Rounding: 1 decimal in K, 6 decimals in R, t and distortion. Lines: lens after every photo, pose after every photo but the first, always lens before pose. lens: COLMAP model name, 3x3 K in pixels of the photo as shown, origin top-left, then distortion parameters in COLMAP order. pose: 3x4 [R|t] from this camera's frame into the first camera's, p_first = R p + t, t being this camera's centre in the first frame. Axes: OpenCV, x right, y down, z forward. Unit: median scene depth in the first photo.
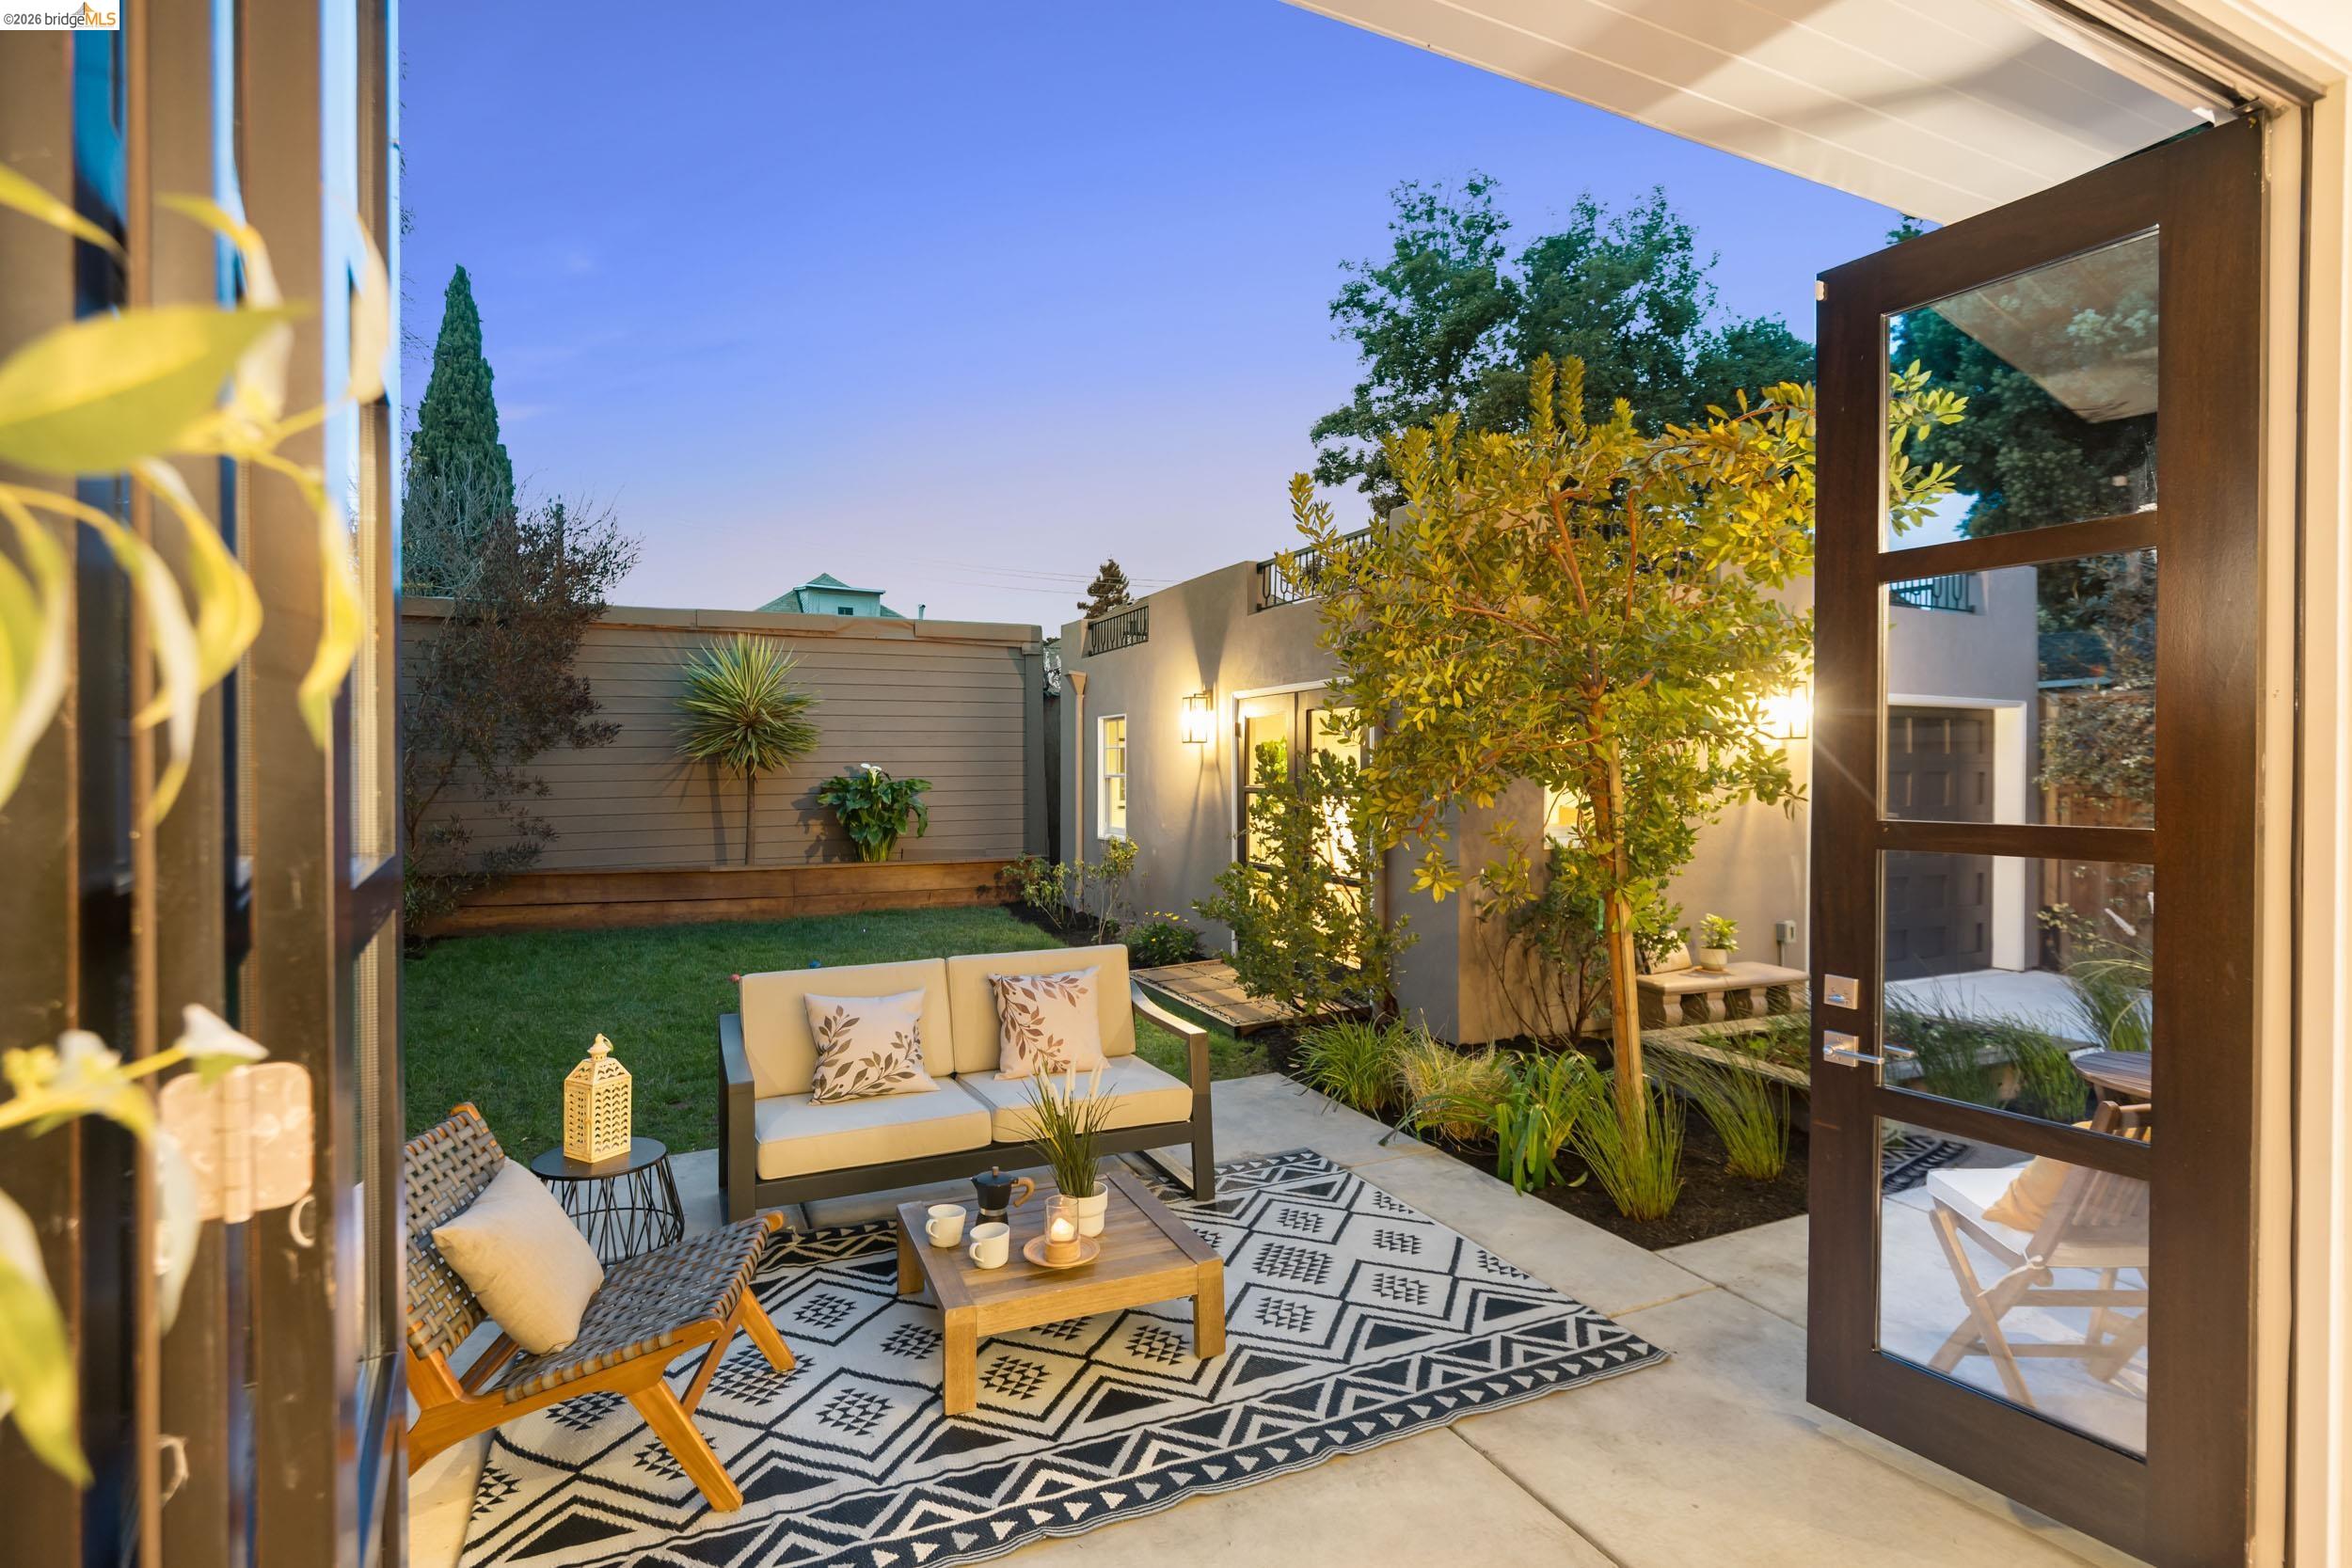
lens RADIAL K [[1263.7, 0, 1174.6], [0, 1263.7, 781.9], [0, 0, 1]] dist [0.010634, -0.002463]
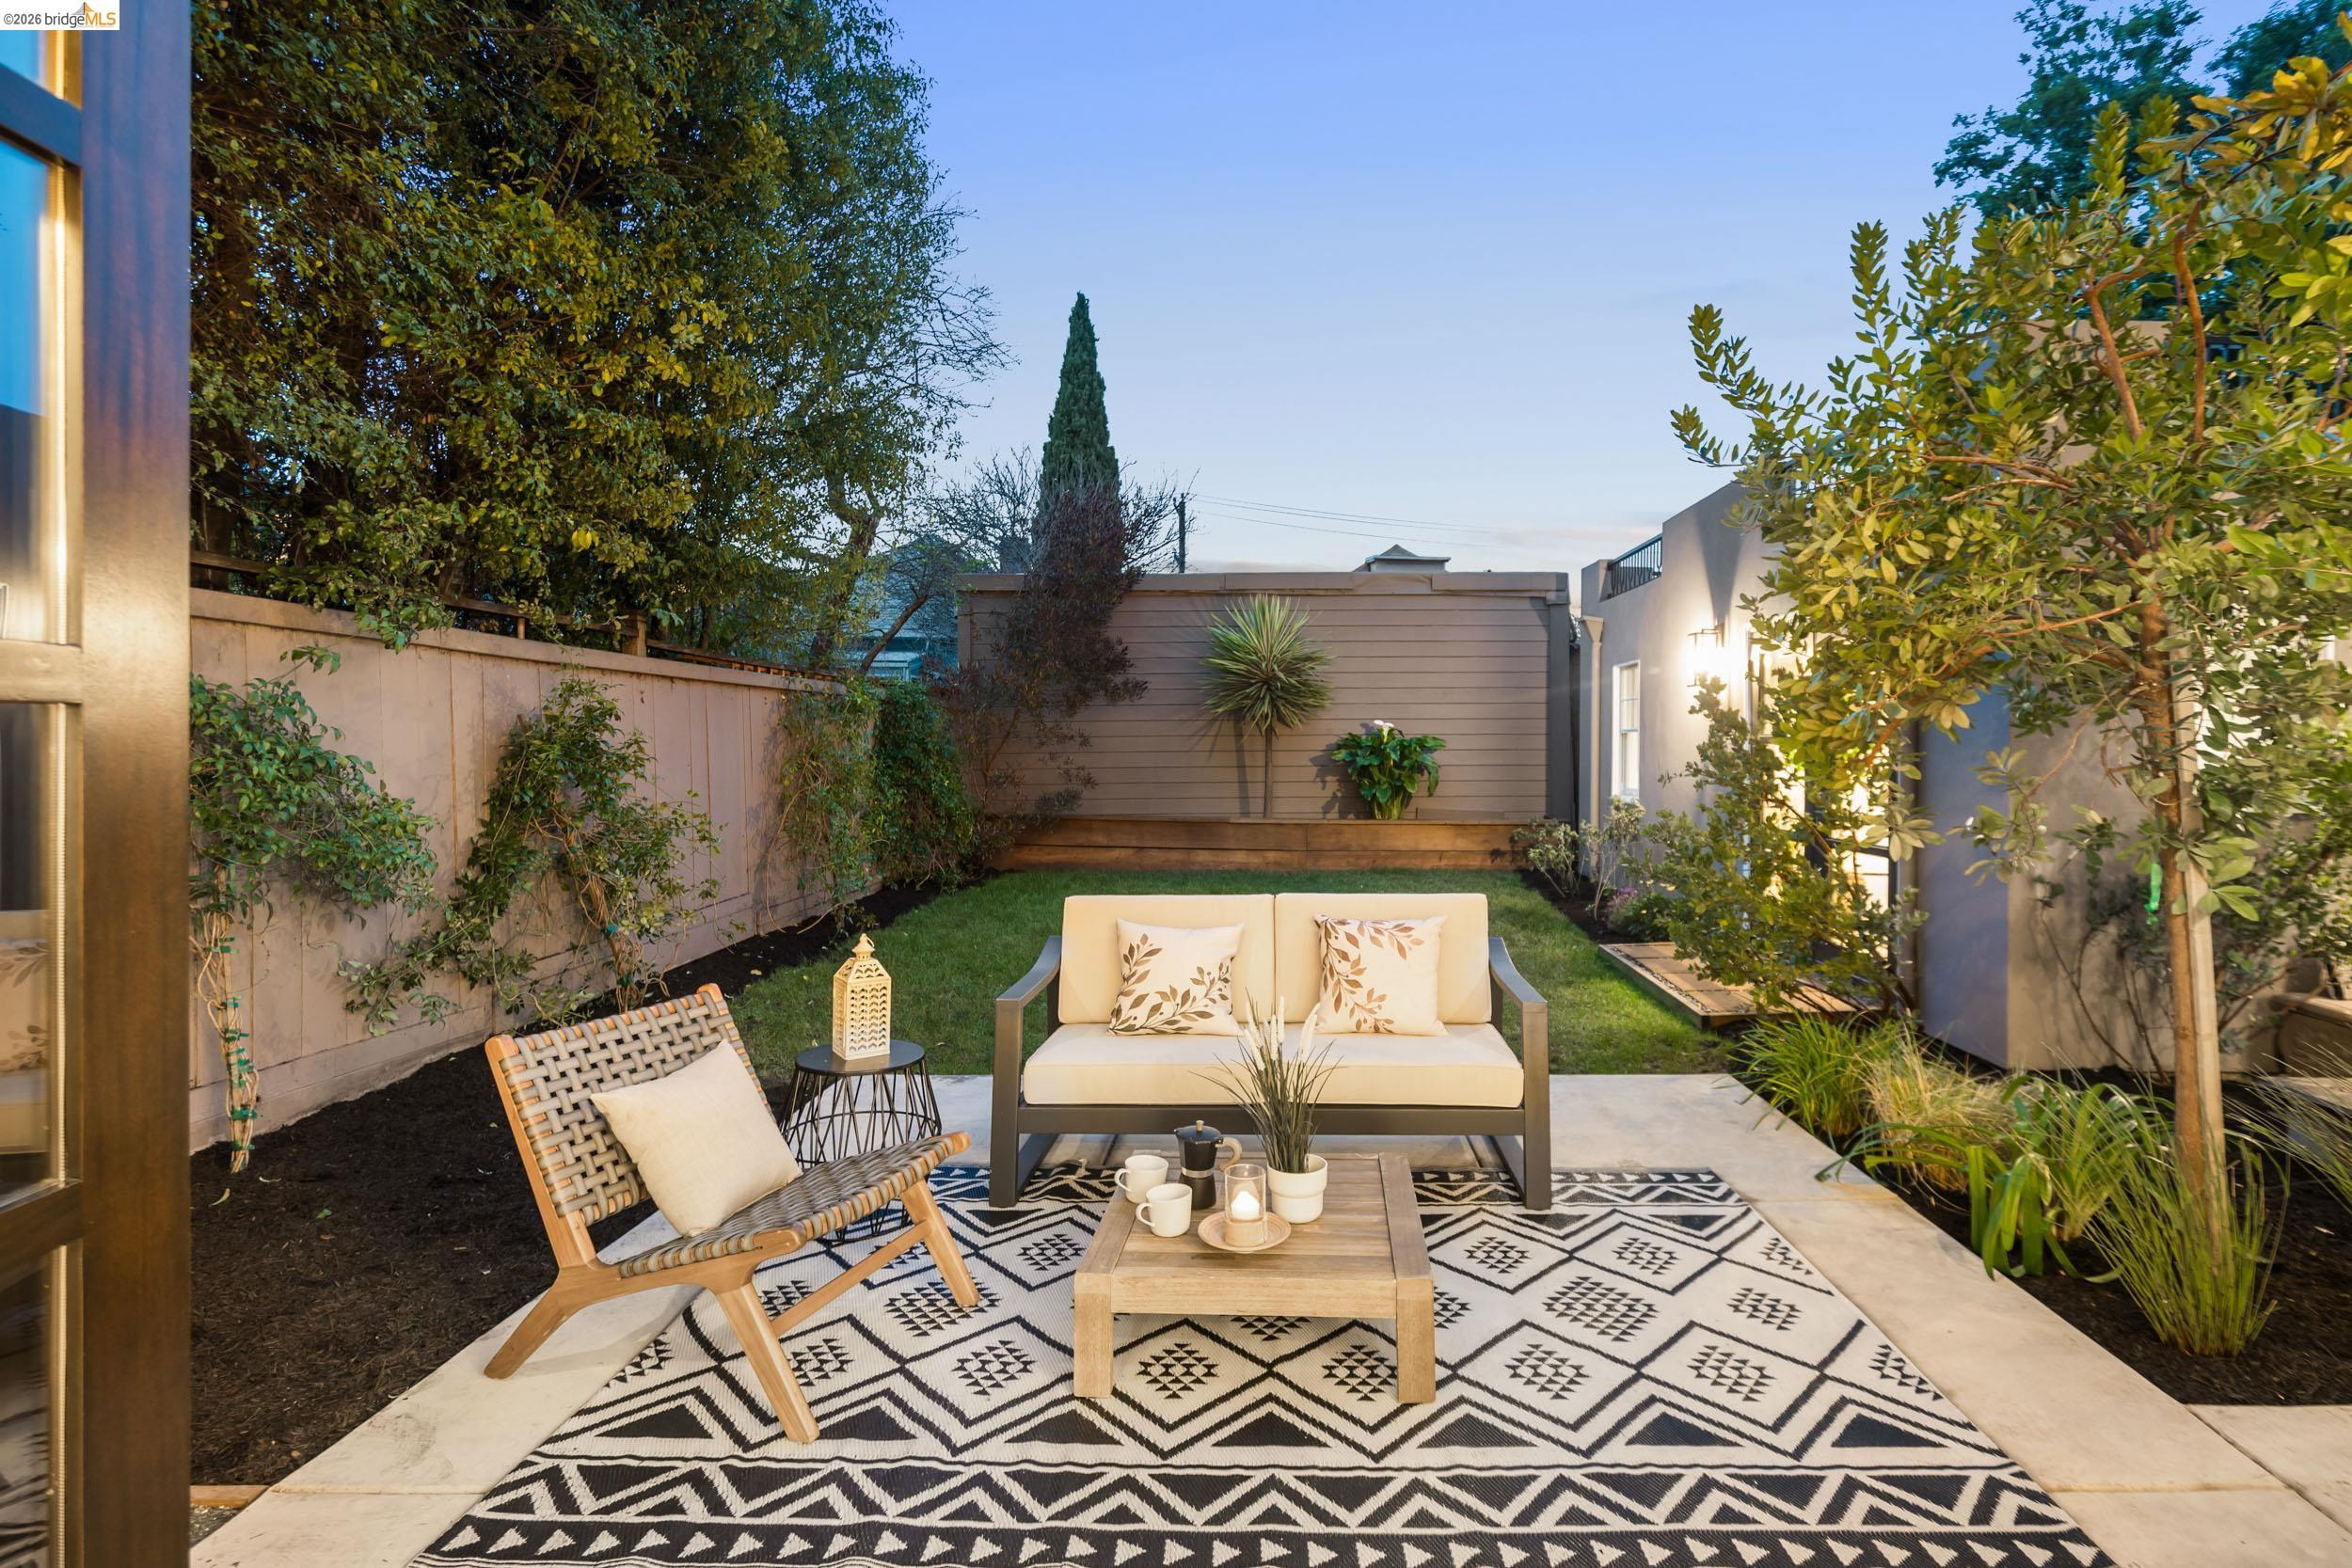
lens RADIAL K [[1256.5, 0, 1174.5], [0, 1256.5, 743.6], [0, 0, 1]] dist [0.008014, -0.007405]
pose [[0.897543, 0.010384, -0.440804, 0.155670], [-0.014060, 0.999888, -0.005075, 0.037474], [0.440702, 0.010753, 0.897589, 0.159502]]
